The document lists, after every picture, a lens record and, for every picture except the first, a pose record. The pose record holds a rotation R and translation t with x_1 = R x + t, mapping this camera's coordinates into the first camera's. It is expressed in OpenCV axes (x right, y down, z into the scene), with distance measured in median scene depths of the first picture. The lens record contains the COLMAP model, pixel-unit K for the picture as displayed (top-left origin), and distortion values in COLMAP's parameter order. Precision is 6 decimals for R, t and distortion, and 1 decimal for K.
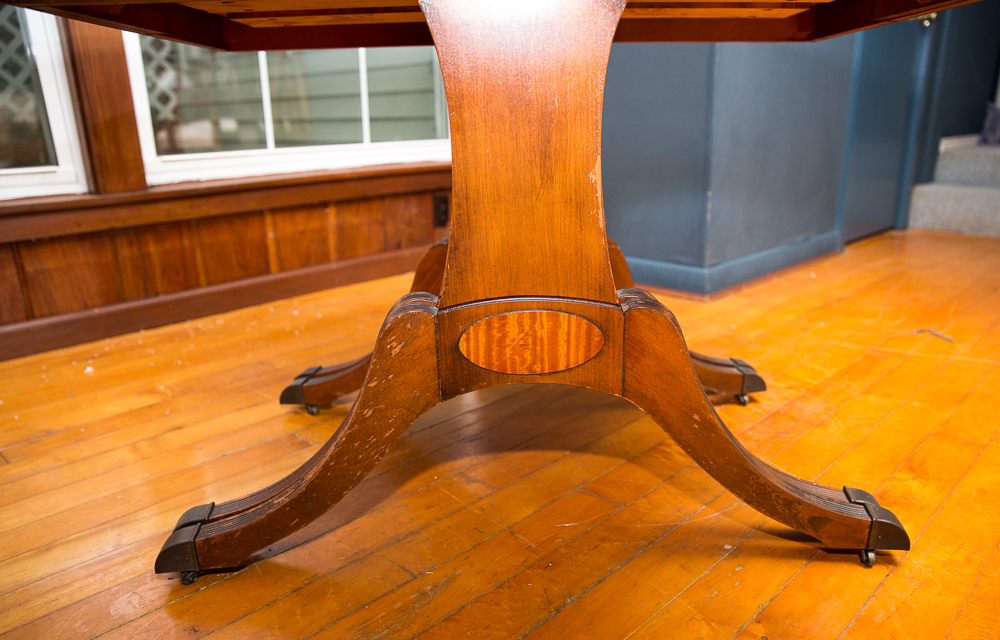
lens RADIAL K [[740.5, 0, 523.9], [0, 740.5, 362.2], [0, 0, 1]] dist [-0.112893, 0.084437]
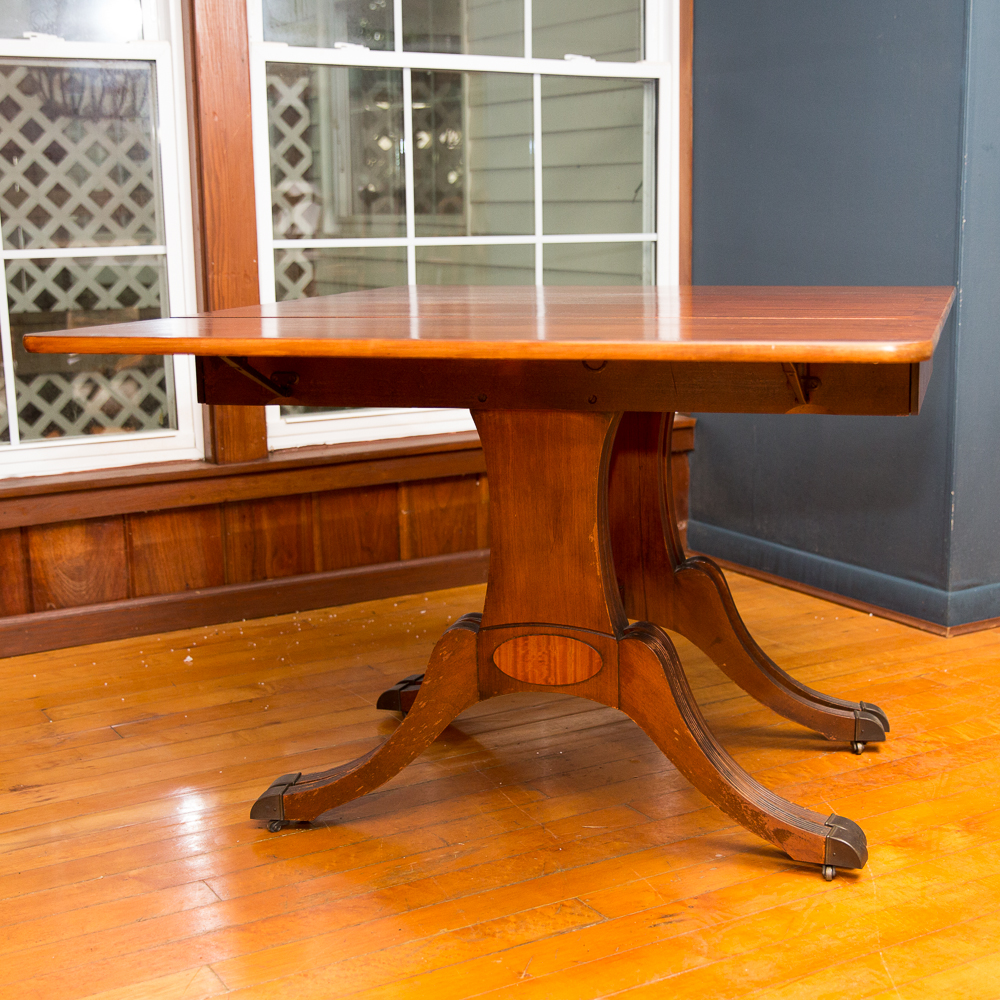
lens RADIAL K [[1558.9, 0, 588.1], [0, 1558.9, 502.7], [0, 0, 1]] dist [-0.065317, 0.077921]
pose [[0.967300, 0.052437, -0.248154, 0.469055], [-0.085993, 0.988248, -0.126373, 0.025306], [0.238611, 0.143581, 0.960442, -1.030004]]
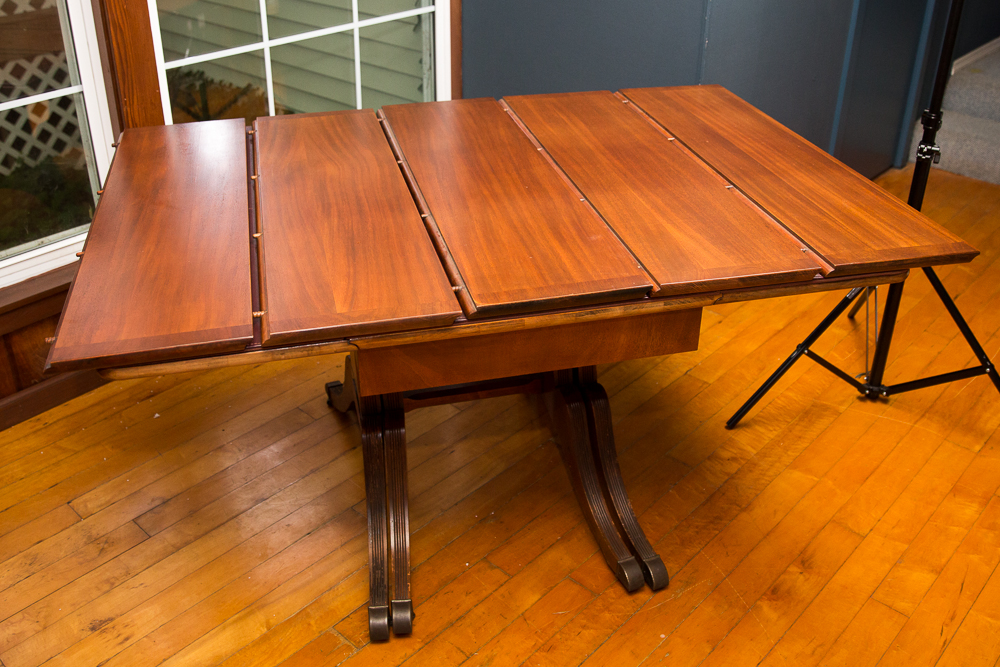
lens RADIAL K [[944.1, 0, 456.8], [0, 944.1, 249.6], [0, 0, 1]] dist [-0.068850, -0.000078]
pose [[0.999751, 0.011131, -0.019342, -0.098623], [-0.008665, 0.992346, 0.123188, -0.593195], [0.020565, -0.122989, 0.992195, -0.652226]]
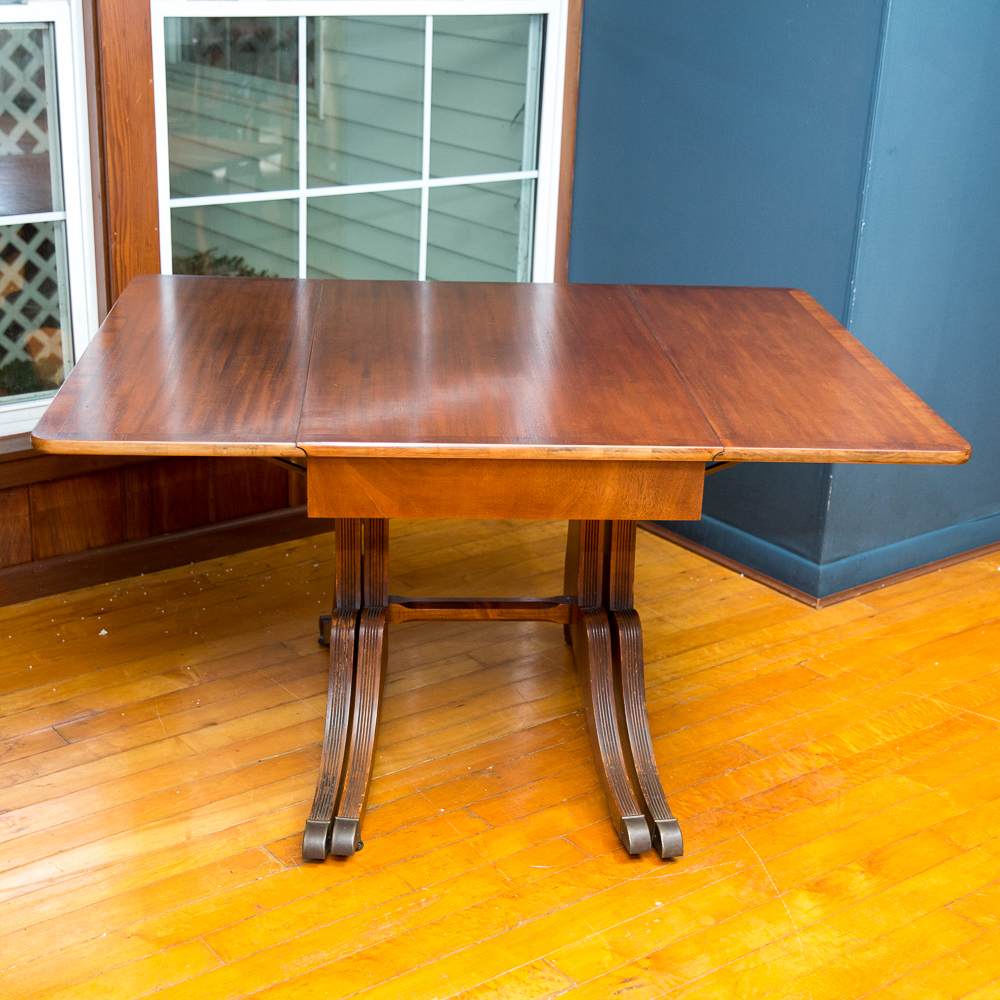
lens RADIAL K [[1600.7, 0, 471.8], [0, 1600.7, 503.2], [0, 0, 1]] dist [-0.020117, 0.044800]
pose [[0.982435, 0.106687, -0.153099, 0.225175], [-0.102349, 0.994098, 0.035965, -0.364185], [0.156032, -0.019664, 0.987556, -1.282825]]
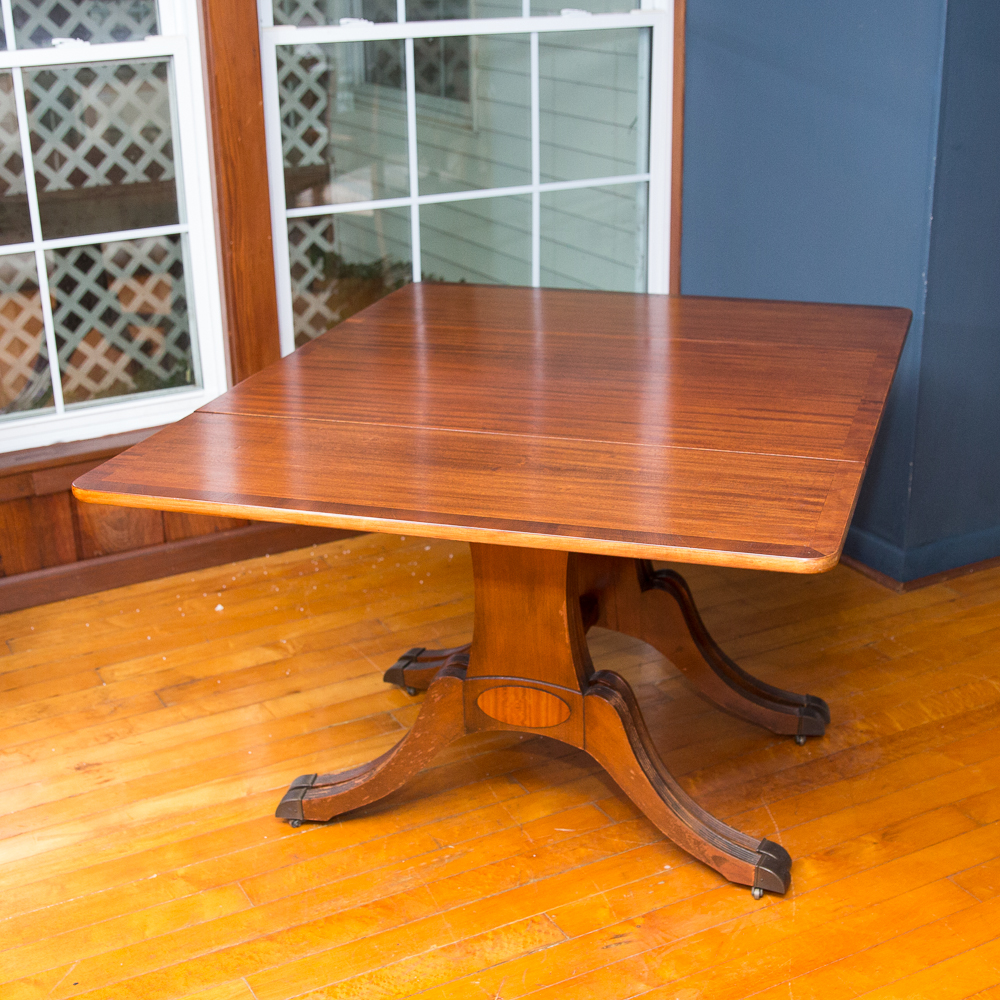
lens RADIAL K [[1535.2, 0, 522.9], [0, 1535.2, 500.8], [0, 0, 1]] dist [-0.098916, -0.007782]
pose [[0.951618, 0.108055, -0.287657, 0.546908], [-0.096867, 0.993891, 0.052893, -0.386018], [0.291615, -0.022469, 0.956272, -1.247828]]
